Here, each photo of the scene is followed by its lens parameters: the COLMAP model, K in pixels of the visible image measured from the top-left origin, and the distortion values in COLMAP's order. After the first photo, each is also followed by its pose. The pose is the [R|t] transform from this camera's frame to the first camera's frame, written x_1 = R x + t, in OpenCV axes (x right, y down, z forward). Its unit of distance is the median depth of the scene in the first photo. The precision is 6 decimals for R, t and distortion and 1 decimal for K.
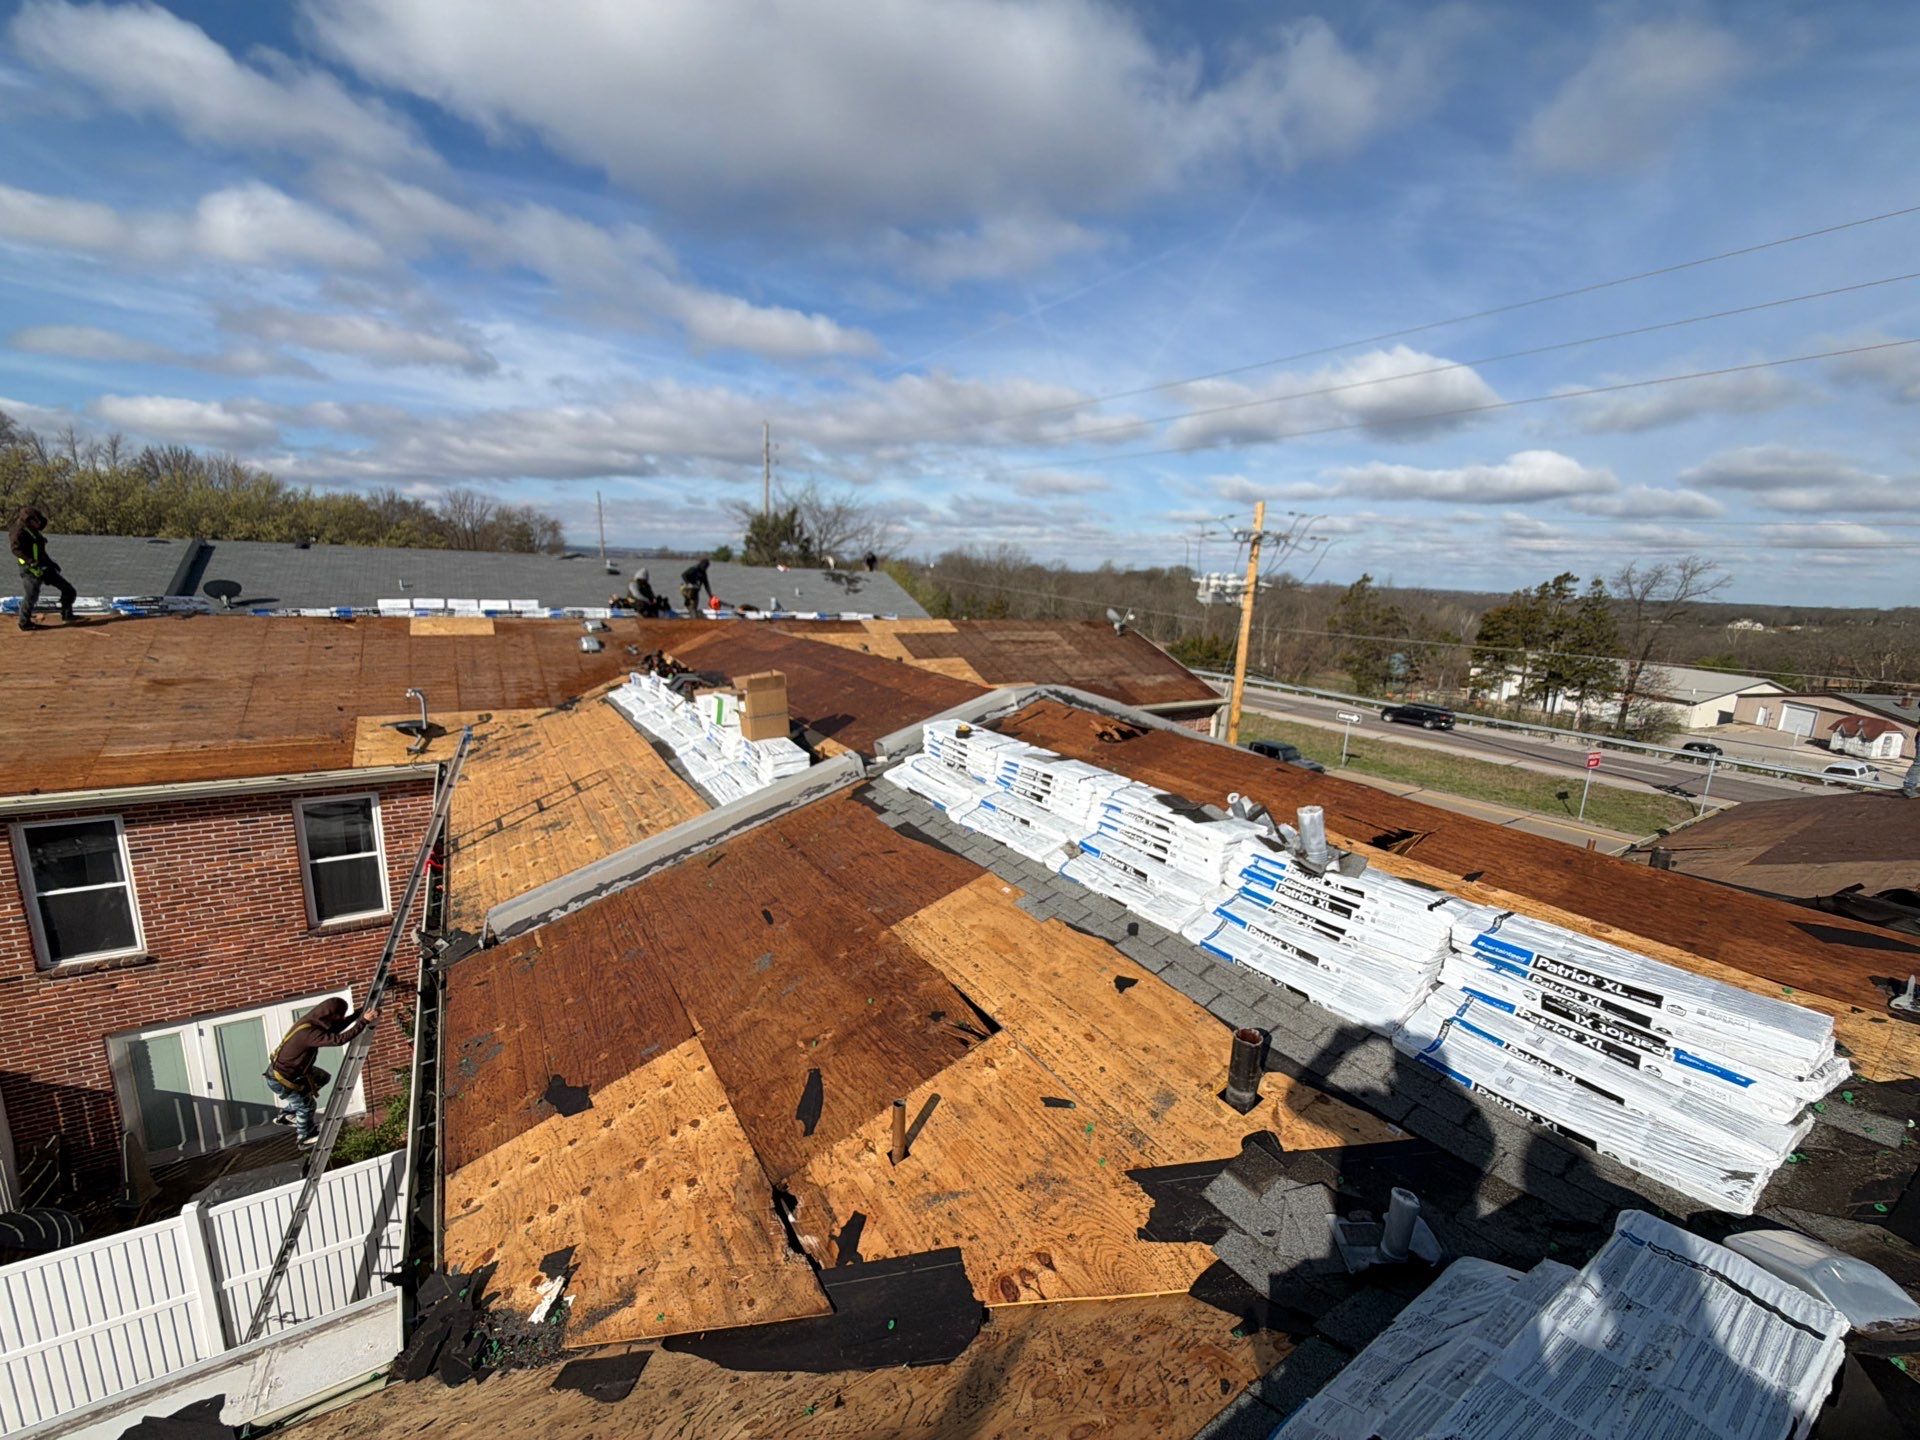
lens RADIAL K [[767.5, 0, 964.6], [0, 767.5, 727.8], [0, 0, 1]] dist [0.007700, -0.000700]
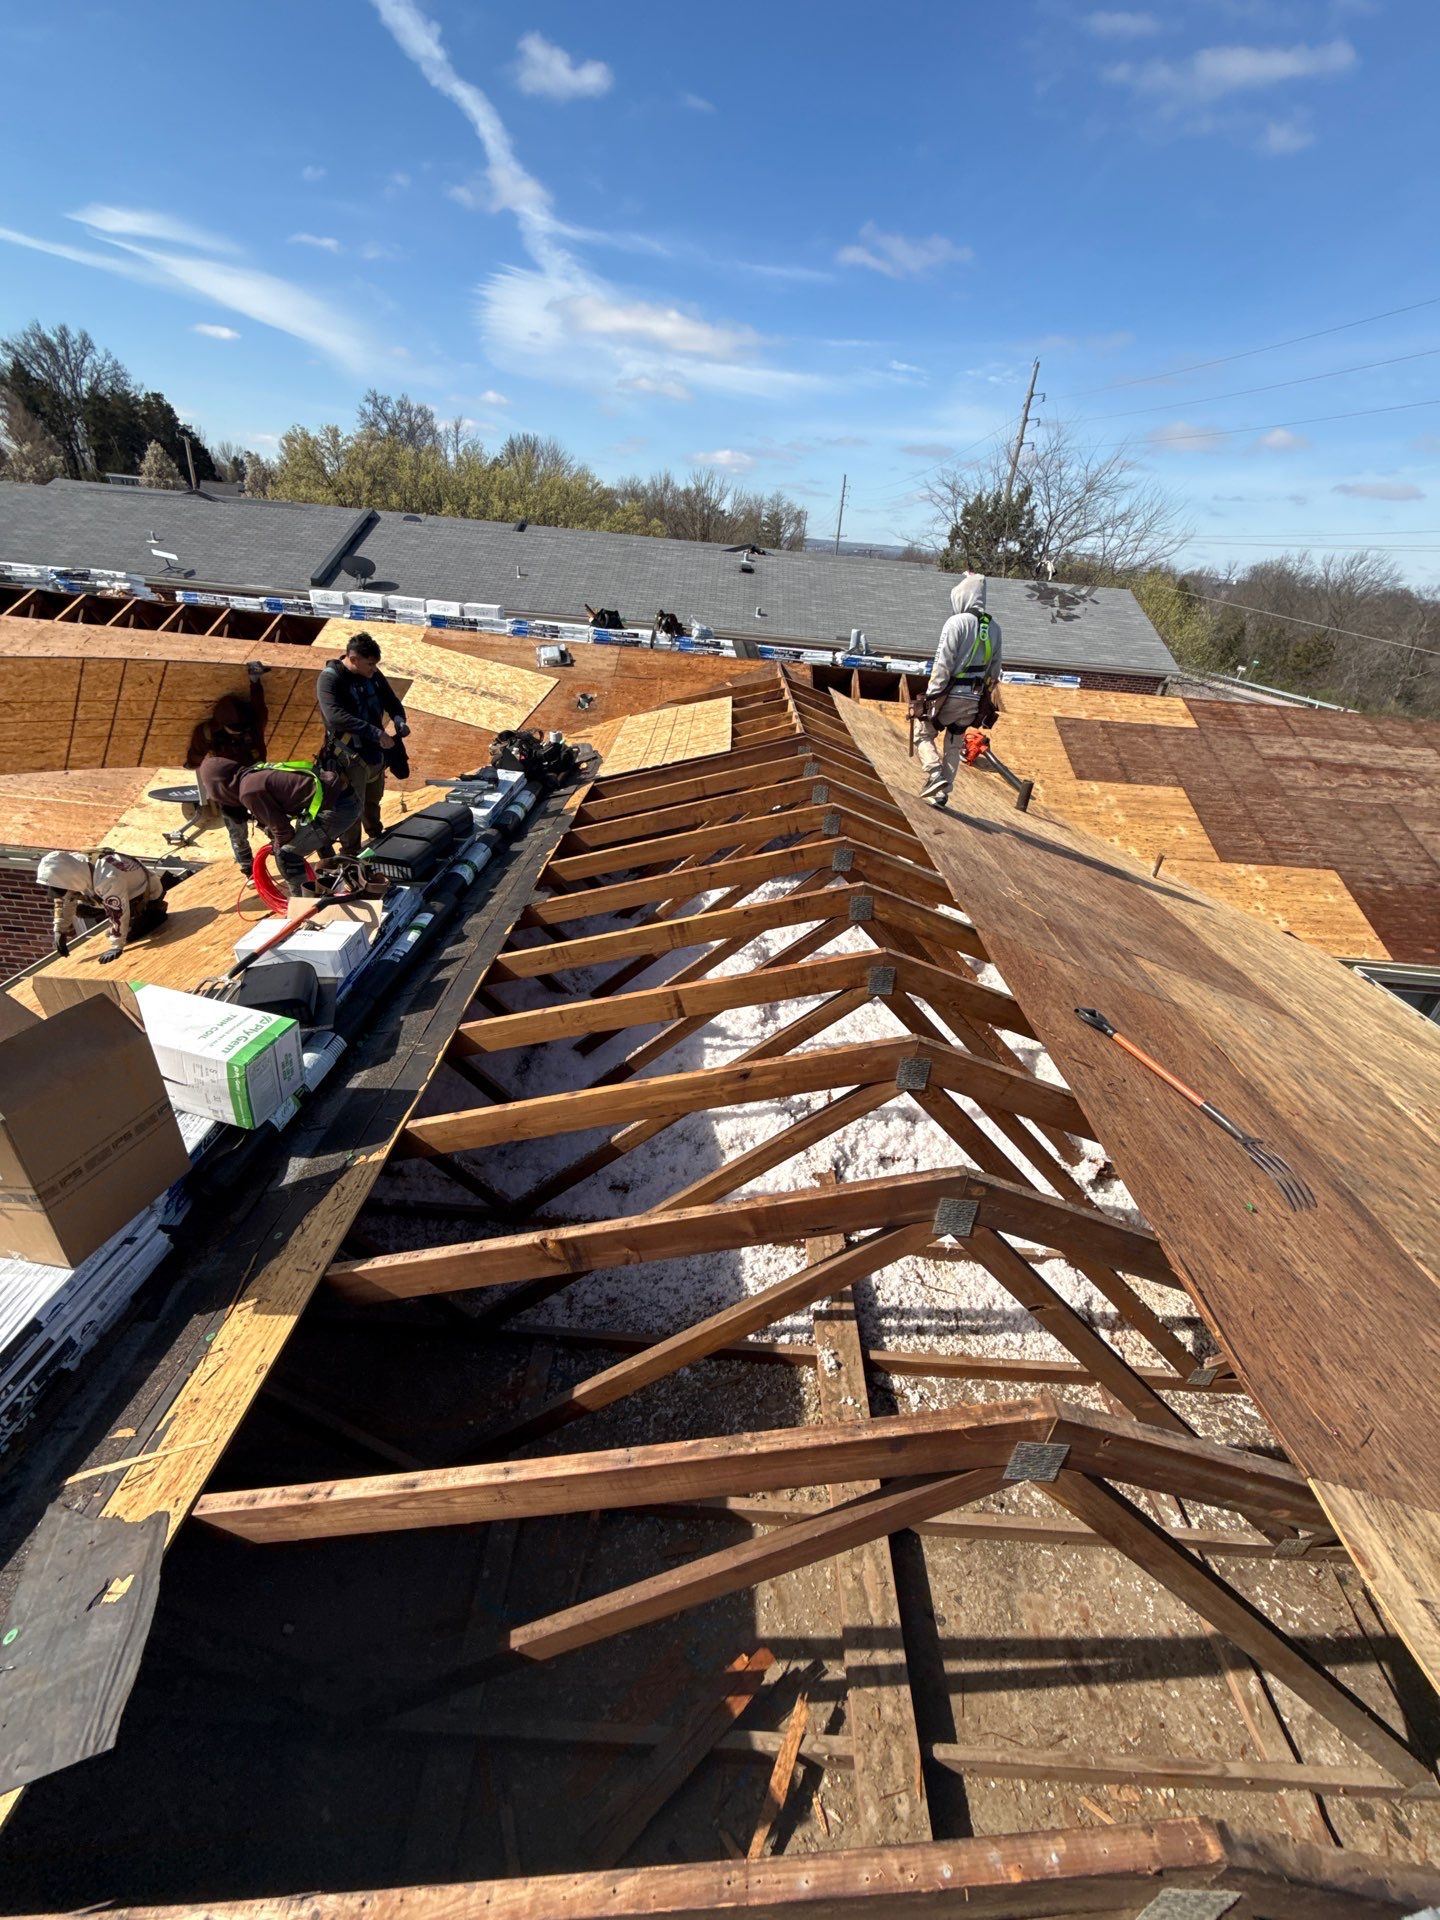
lens RADIAL K [[767.5, 0, 725.1], [0, 767.5, 958.4], [0, 0, 1]] dist [0.007700, -0.000700]
pose [[0.835839, 0.287582, -0.467621, 0.005958], [-0.158155, 0.941837, 0.296529, -0.036712], [0.525700, -0.173893, 0.832707, 0.169240]]
